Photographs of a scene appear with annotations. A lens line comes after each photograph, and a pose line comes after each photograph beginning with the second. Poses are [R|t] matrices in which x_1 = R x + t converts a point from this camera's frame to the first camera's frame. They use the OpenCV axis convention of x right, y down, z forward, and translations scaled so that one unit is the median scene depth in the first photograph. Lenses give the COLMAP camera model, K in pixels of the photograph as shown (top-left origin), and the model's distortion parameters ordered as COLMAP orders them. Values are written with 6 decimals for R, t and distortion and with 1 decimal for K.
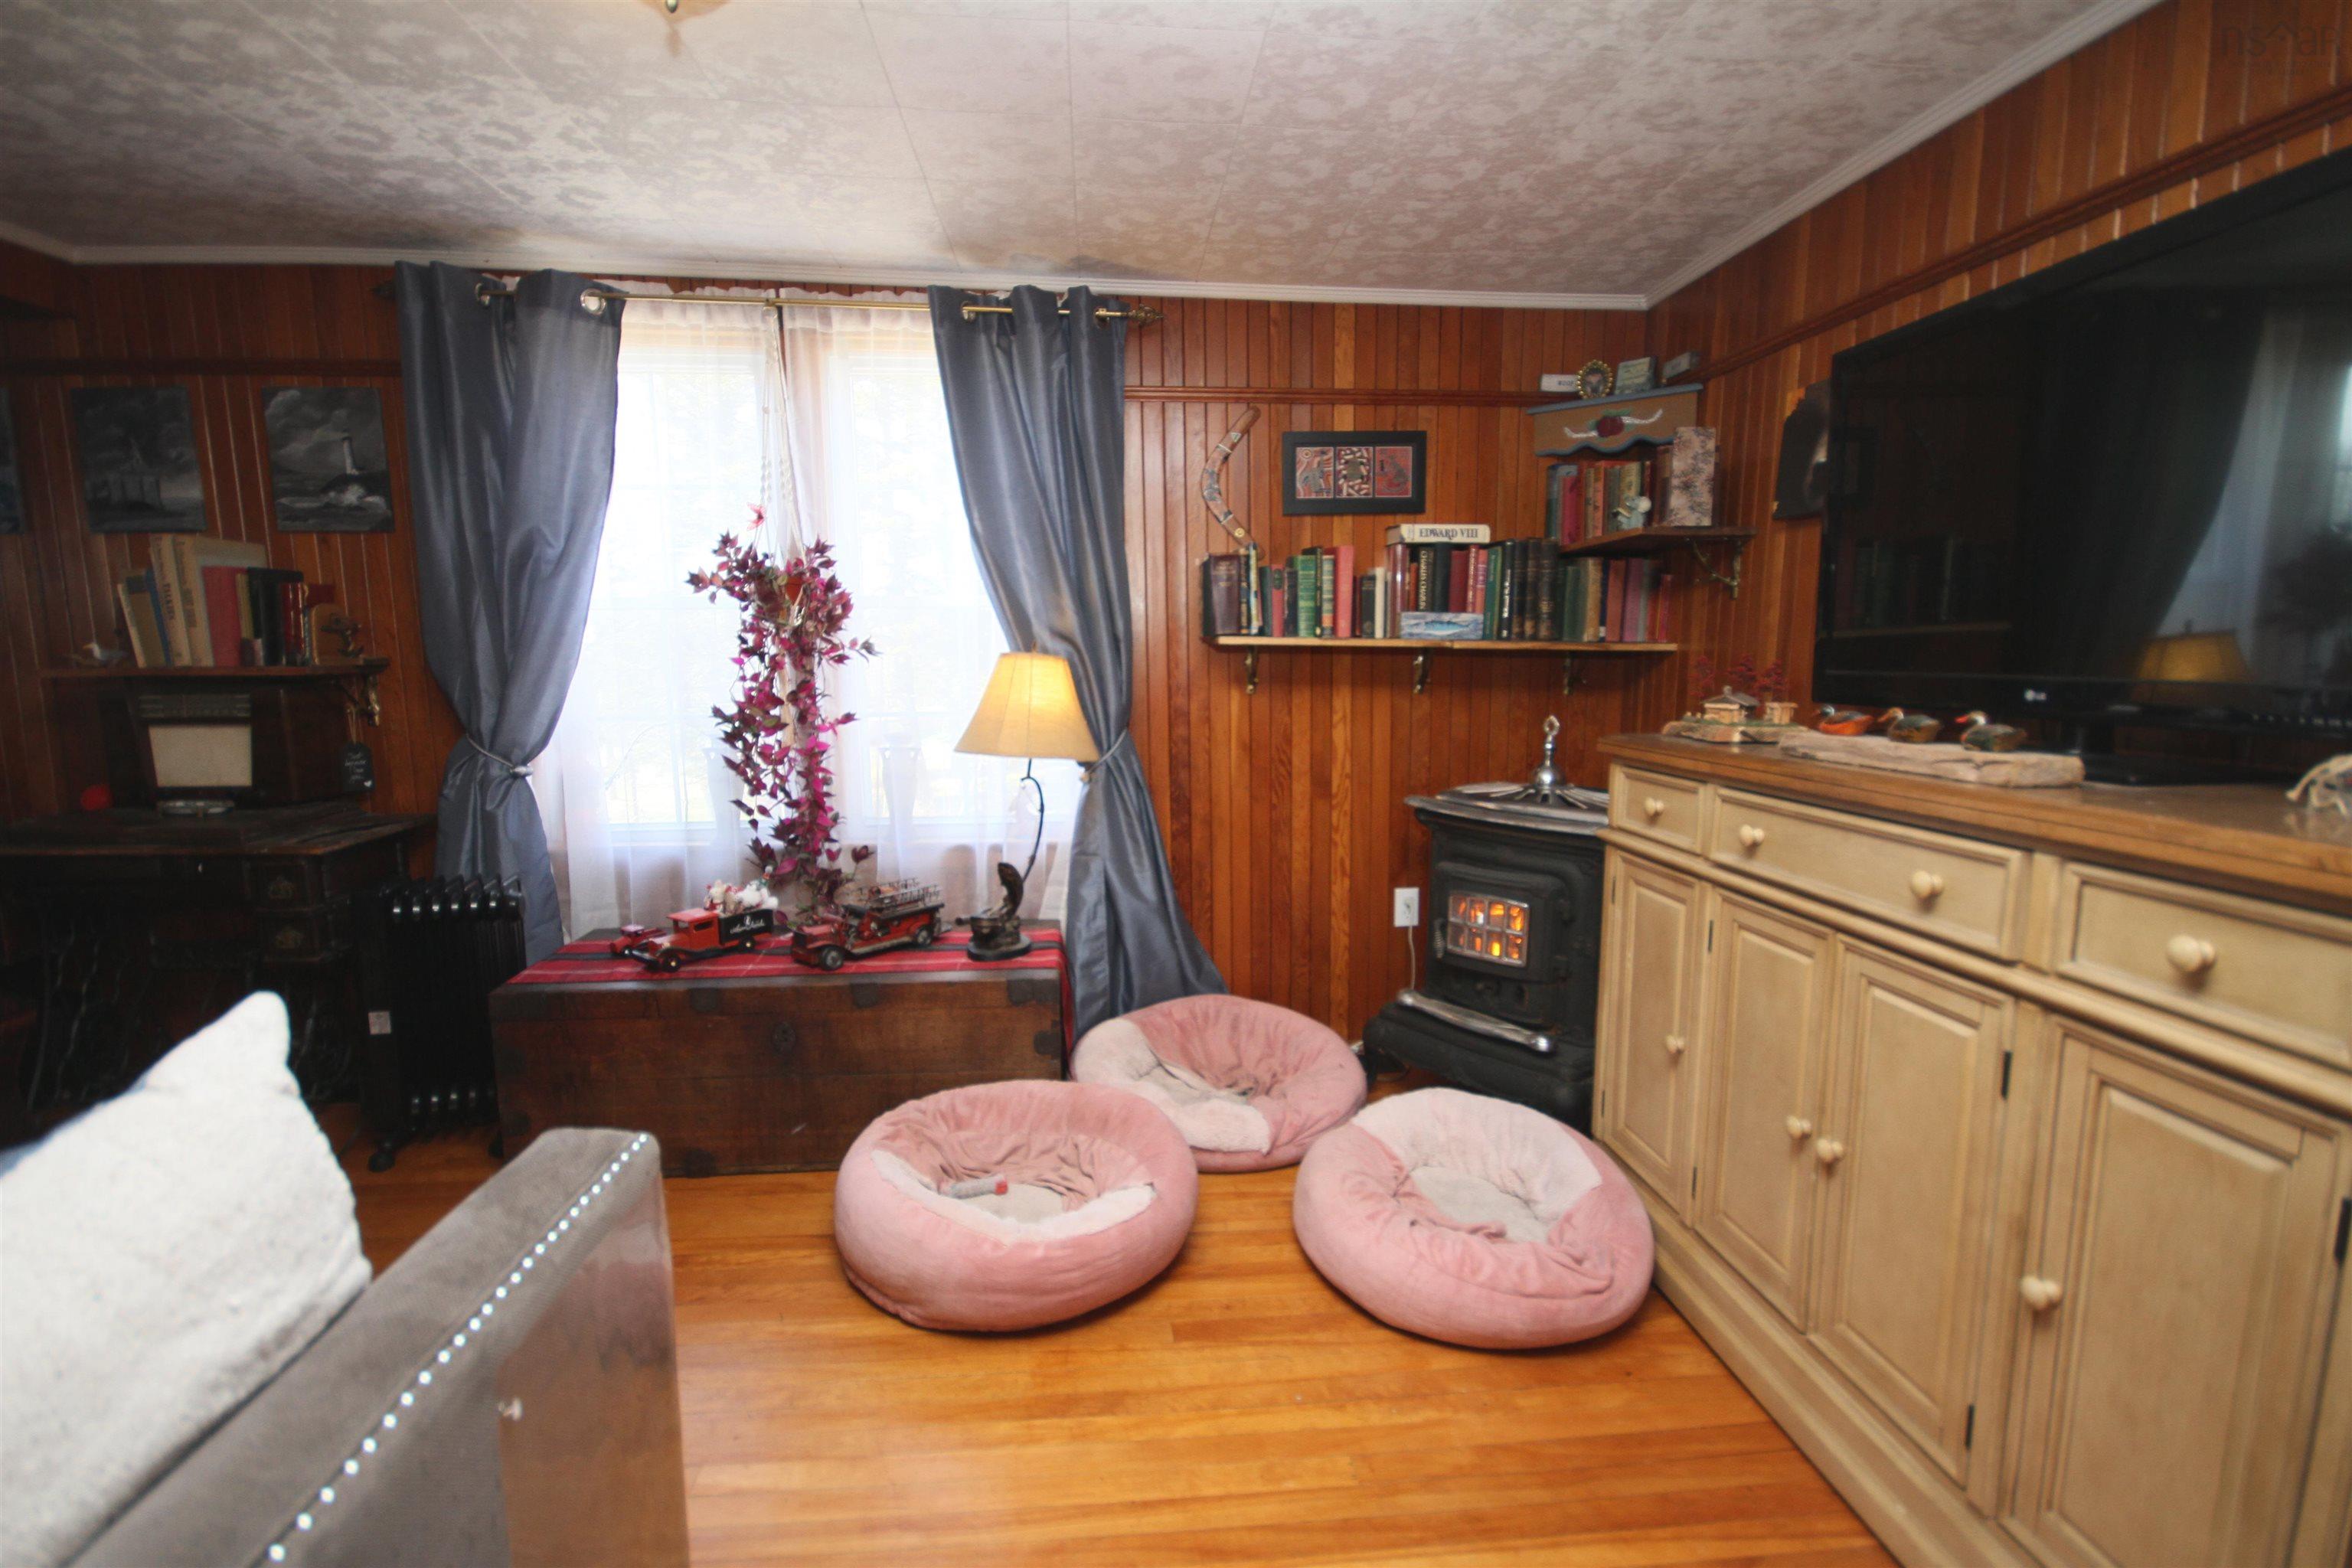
lens RADIAL K [[1078.4, 0, 1194.0], [0, 1078.4, 795.9], [0, 0, 1]] dist [-0.002942, -0.006836]
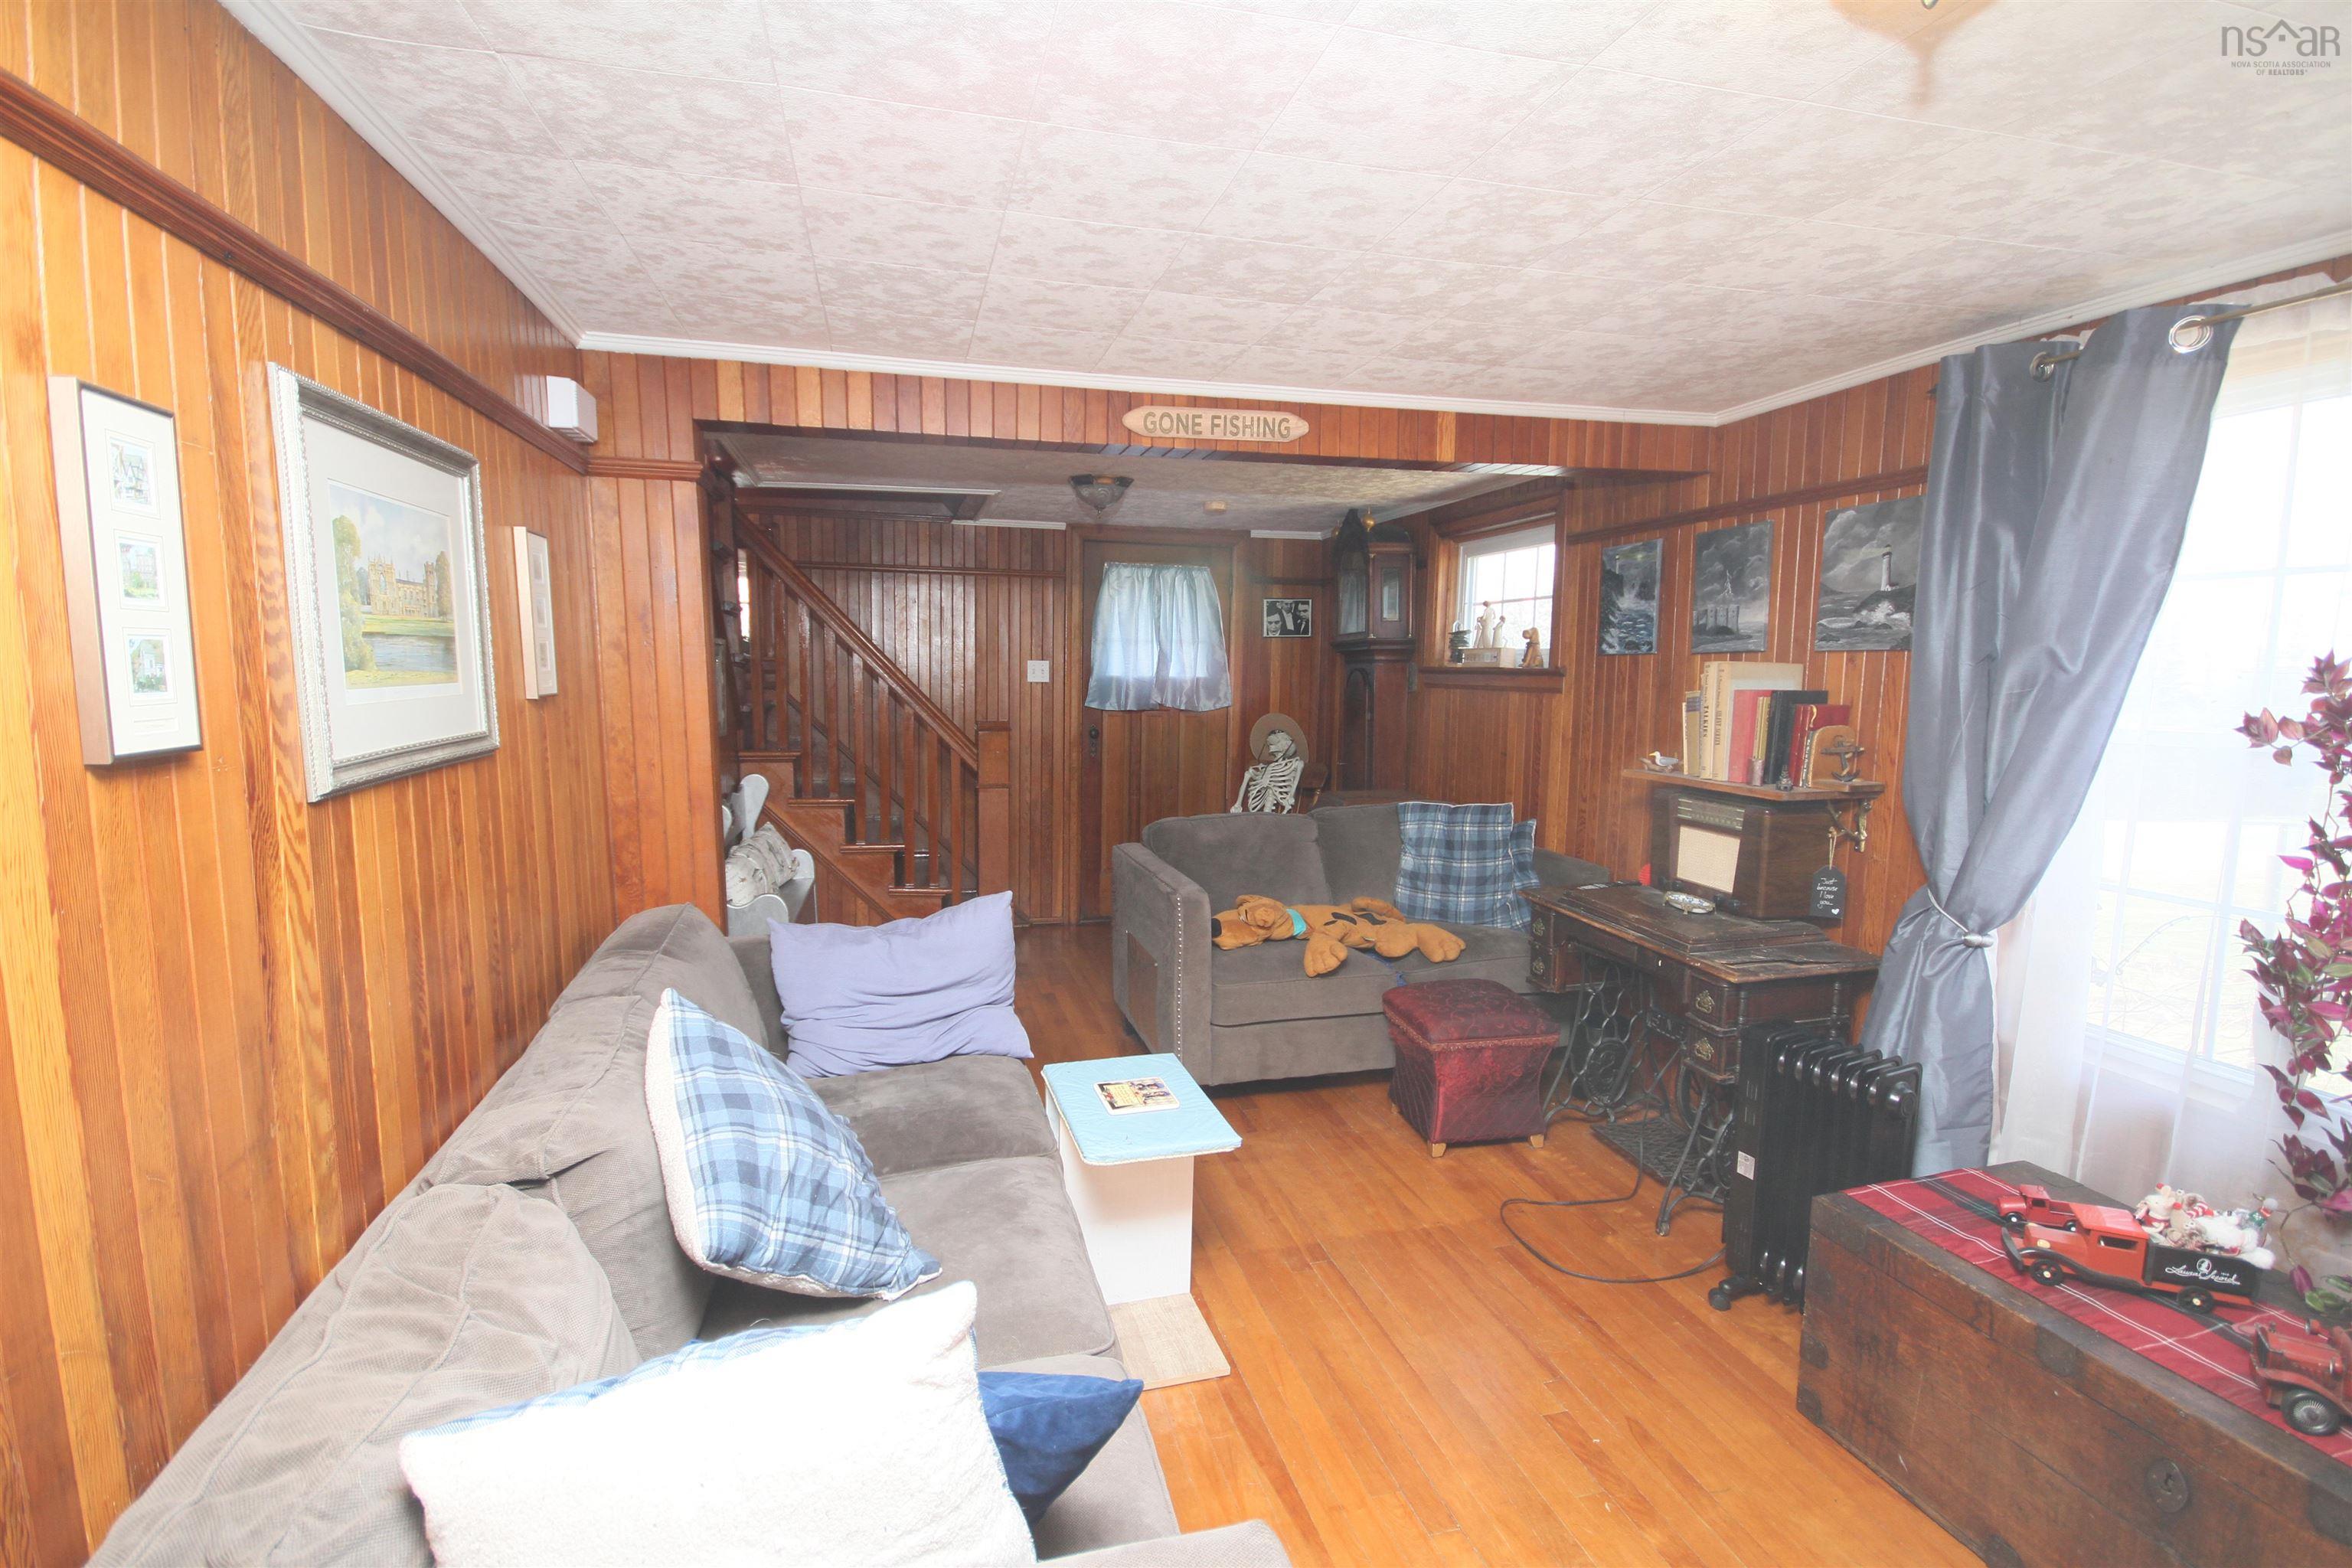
lens RADIAL K [[1078.4, 0, 1183.0], [0, 1078.4, 796.3], [0, 0, 1]] dist [-0.002942, -0.006836]
pose [[0.161304, 0.123087, -0.979199, 0.068982], [-0.145975, 0.984254, 0.099676, -0.127314], [0.976049, 0.126860, 0.176732, 0.253663]]
